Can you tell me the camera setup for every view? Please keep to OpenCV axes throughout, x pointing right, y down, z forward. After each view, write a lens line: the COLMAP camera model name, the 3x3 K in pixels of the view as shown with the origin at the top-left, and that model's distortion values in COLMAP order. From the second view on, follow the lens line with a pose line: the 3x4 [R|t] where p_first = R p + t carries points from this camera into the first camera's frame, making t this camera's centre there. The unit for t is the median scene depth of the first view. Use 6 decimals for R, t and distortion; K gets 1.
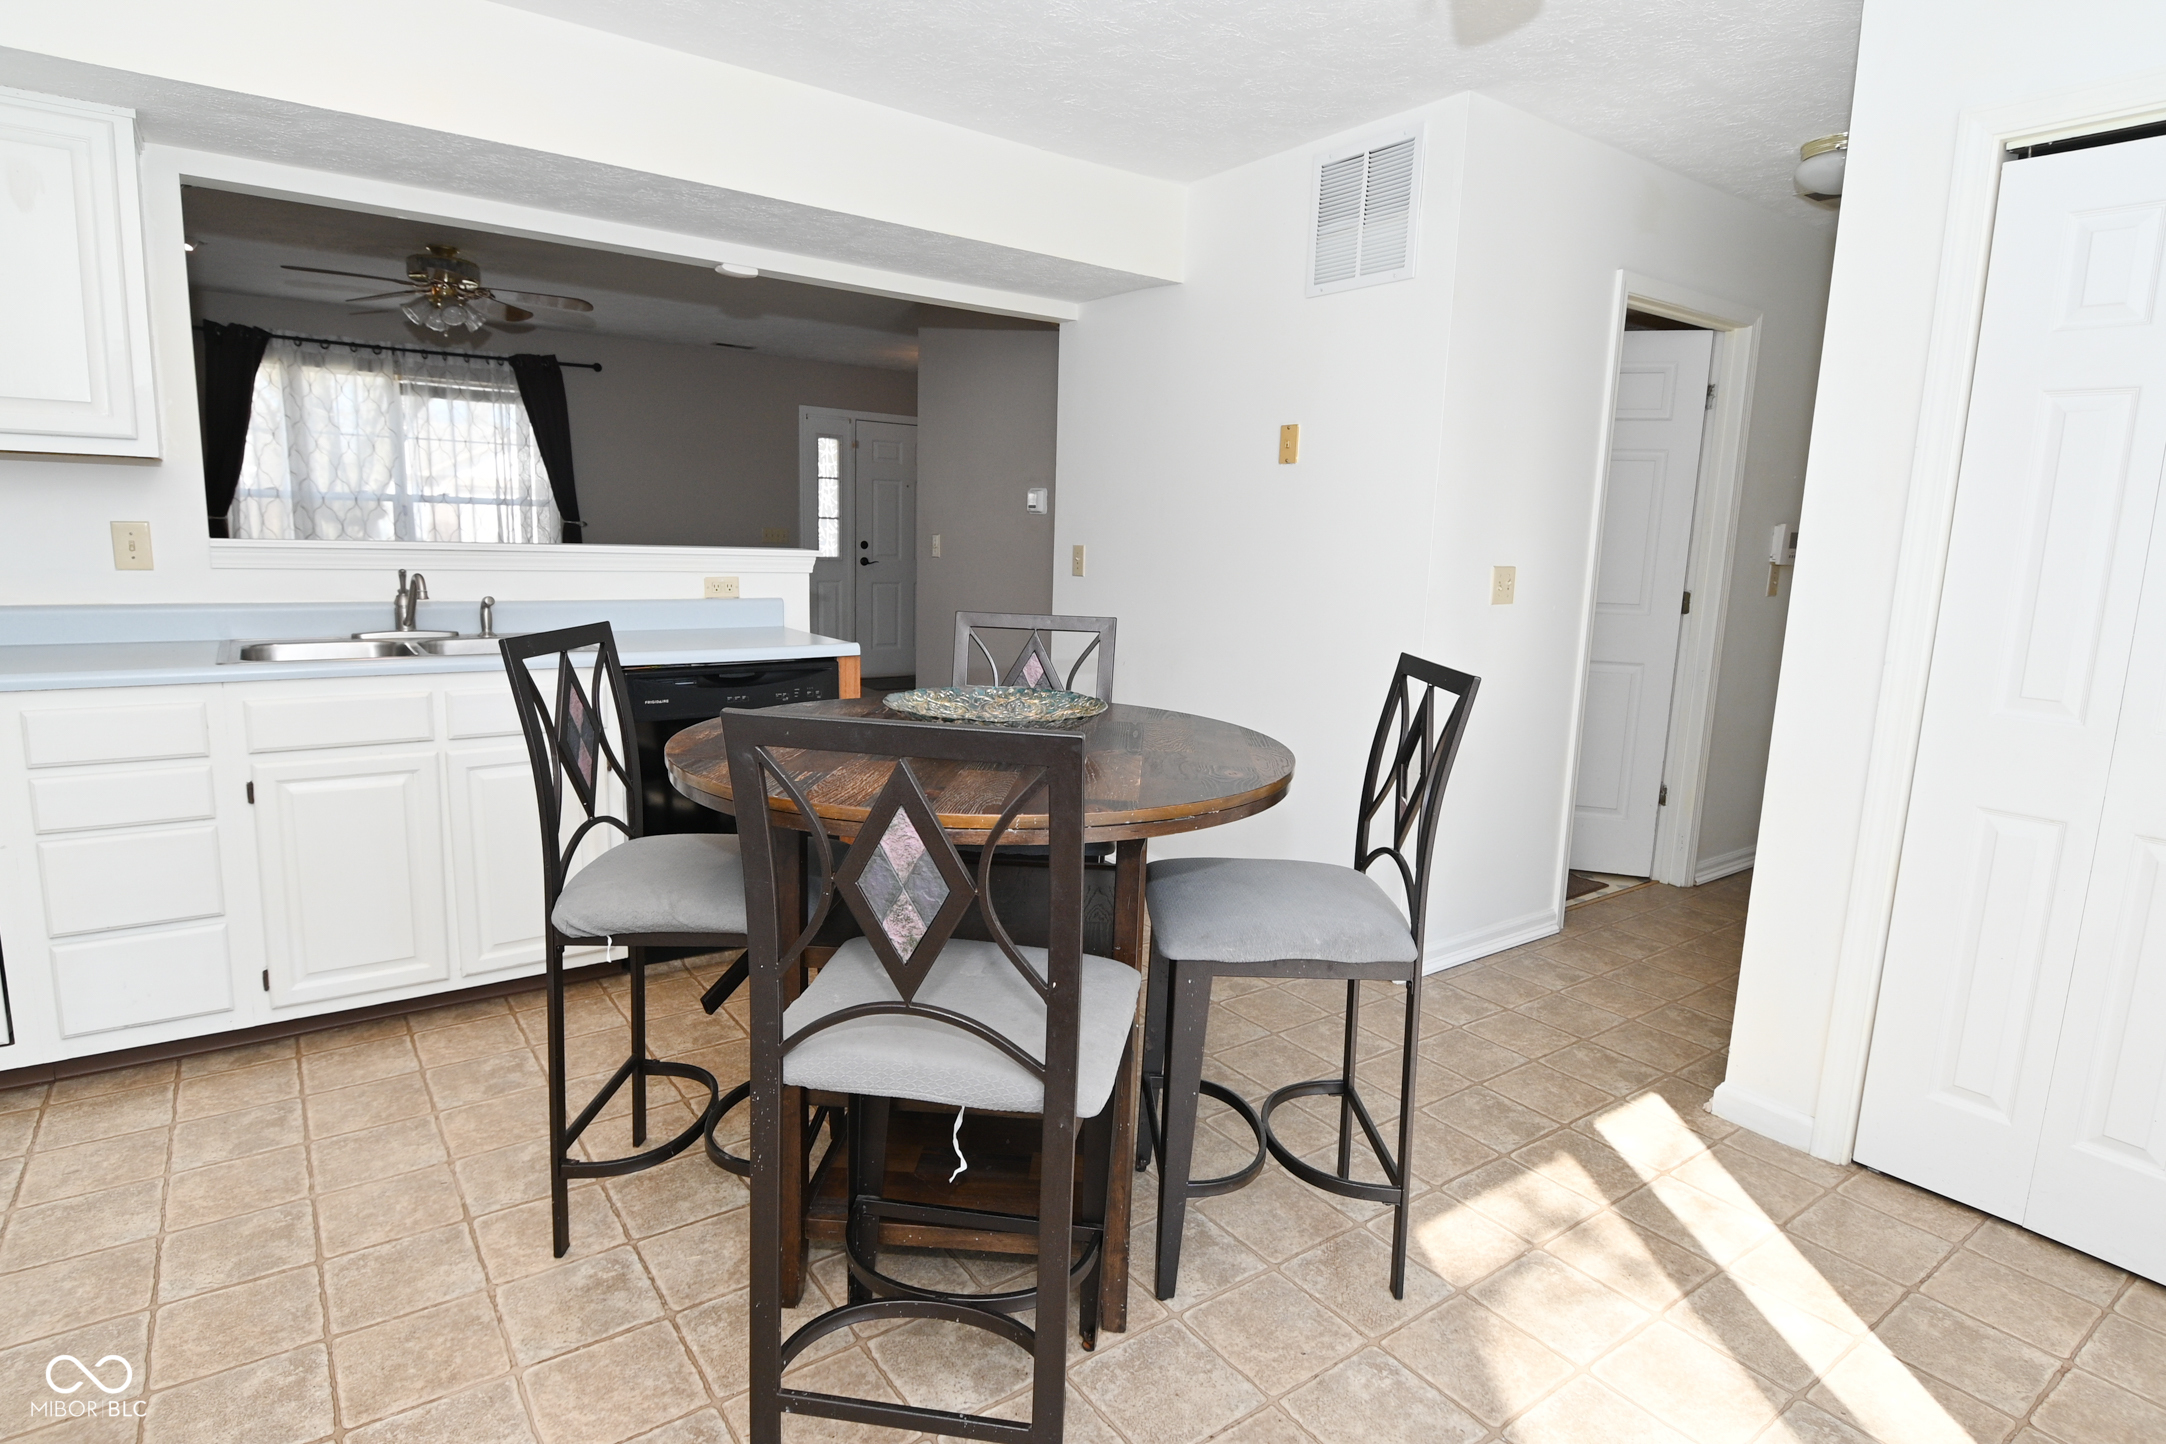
lens RADIAL K [[1139.4, 0, 1093.0], [0, 1139.4, 709.7], [0, 0, 1]] dist [0.005789, -0.015086]
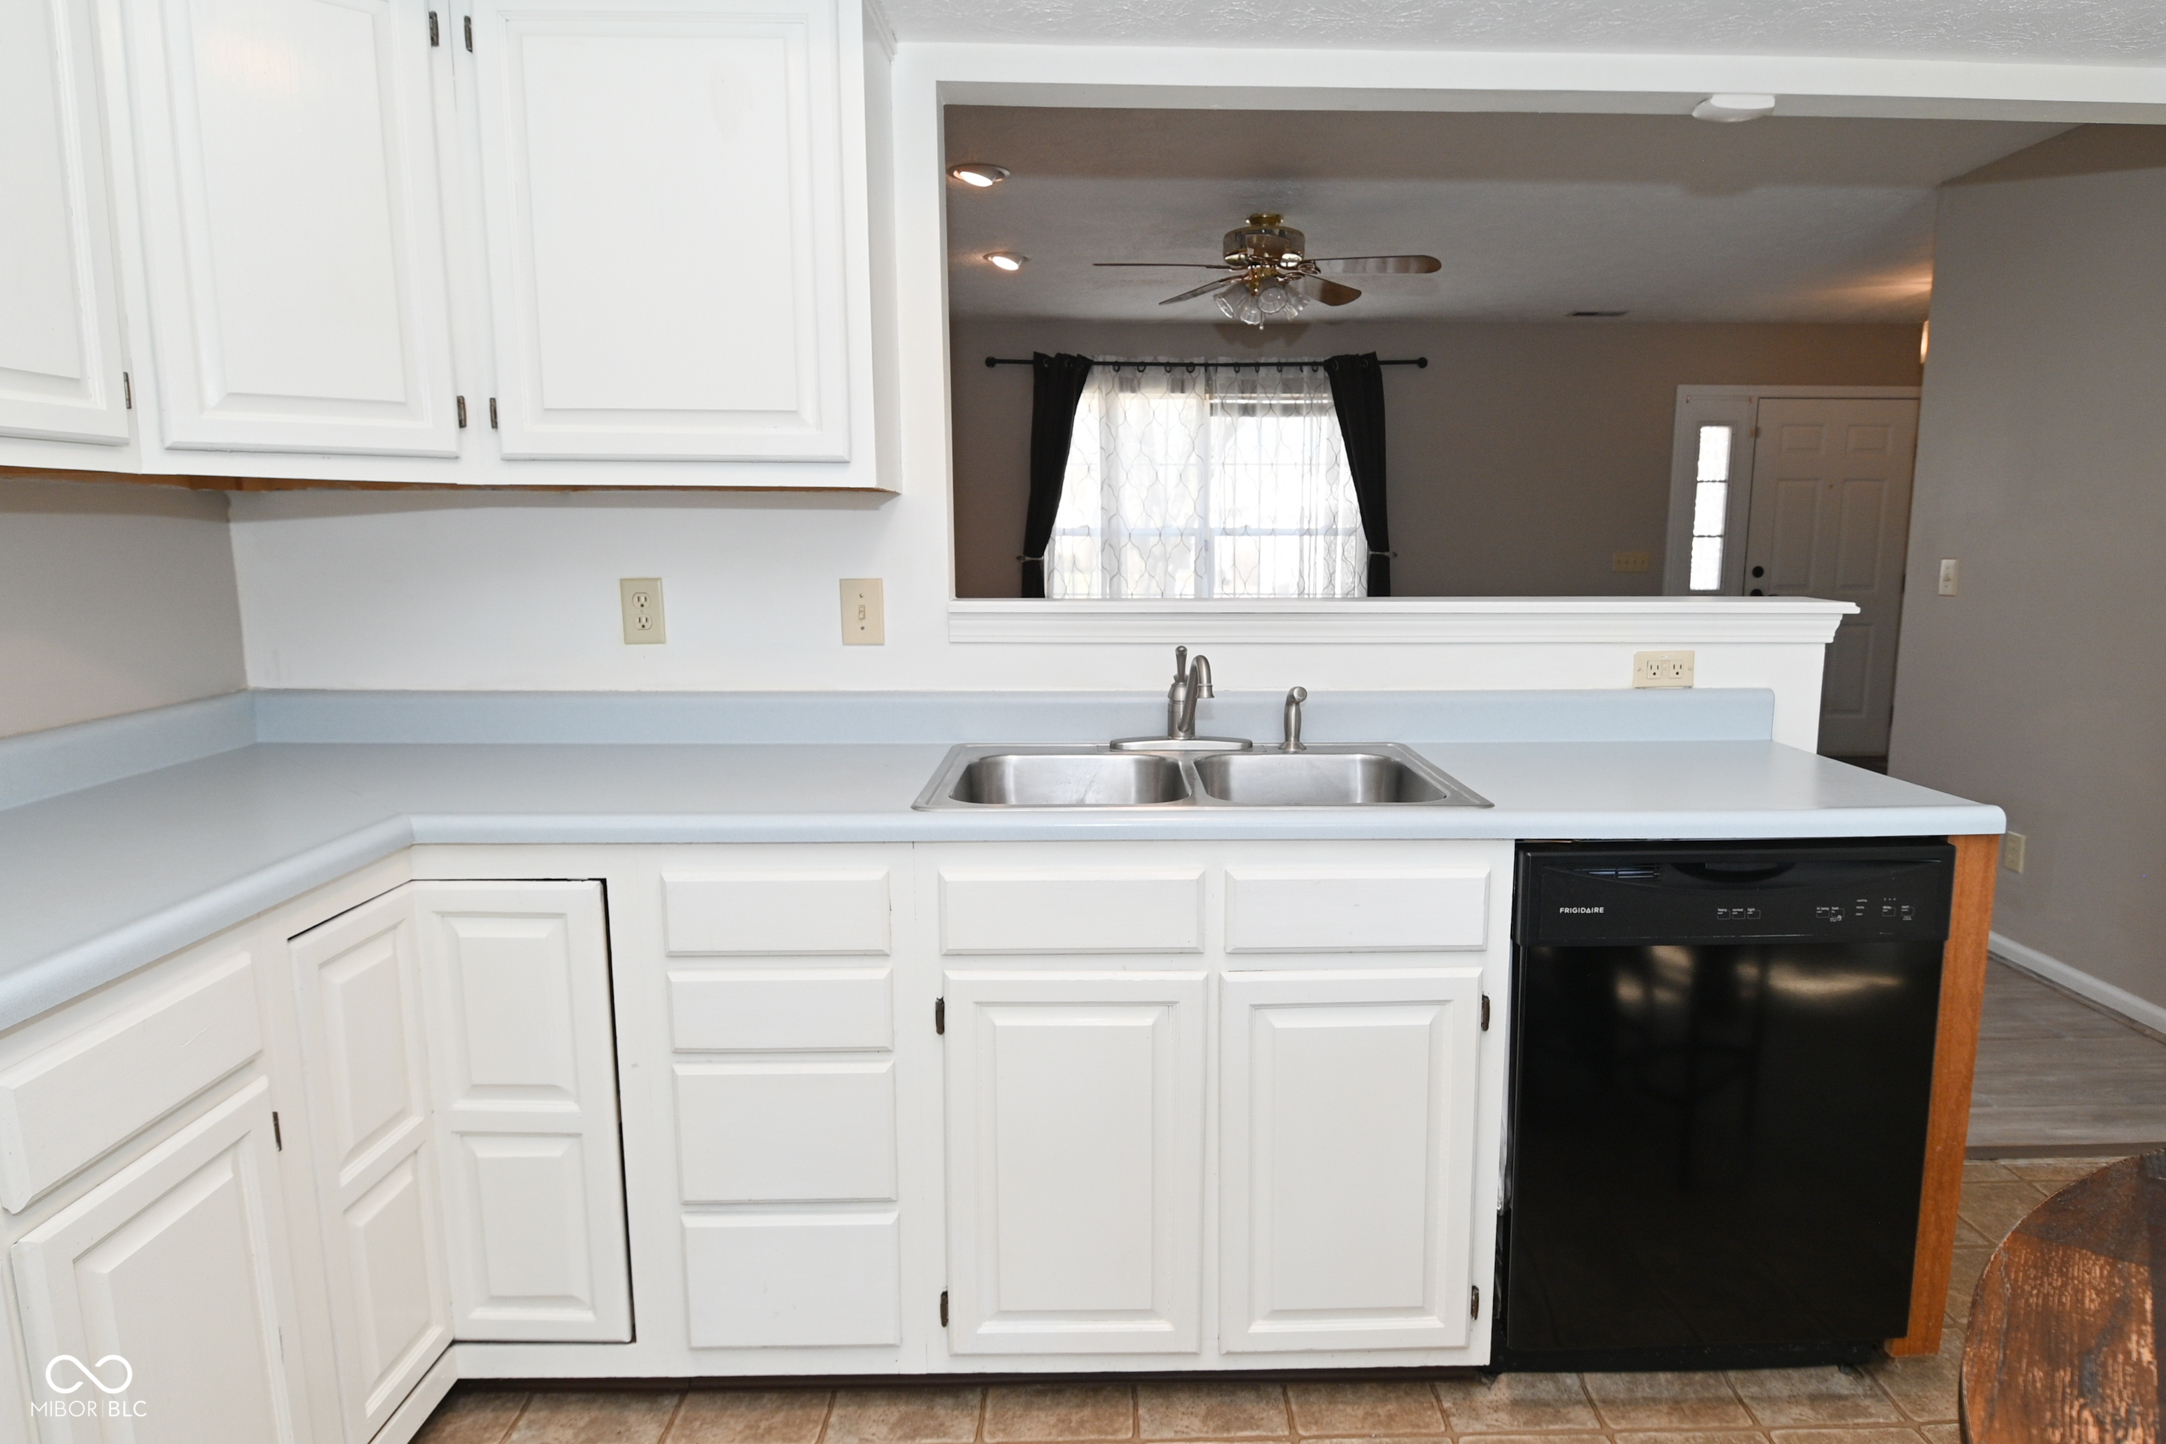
lens RADIAL K [[1139.4, 0, 1096.7], [0, 1139.4, 704.6], [0, 0, 1]] dist [0.005789, -0.015086]
pose [[0.801731, 0.052707, -0.595357, -0.147828], [-0.065659, 0.997842, -0.000080, -0.049186], [0.594068, 0.039154, 0.803462, 0.259357]]
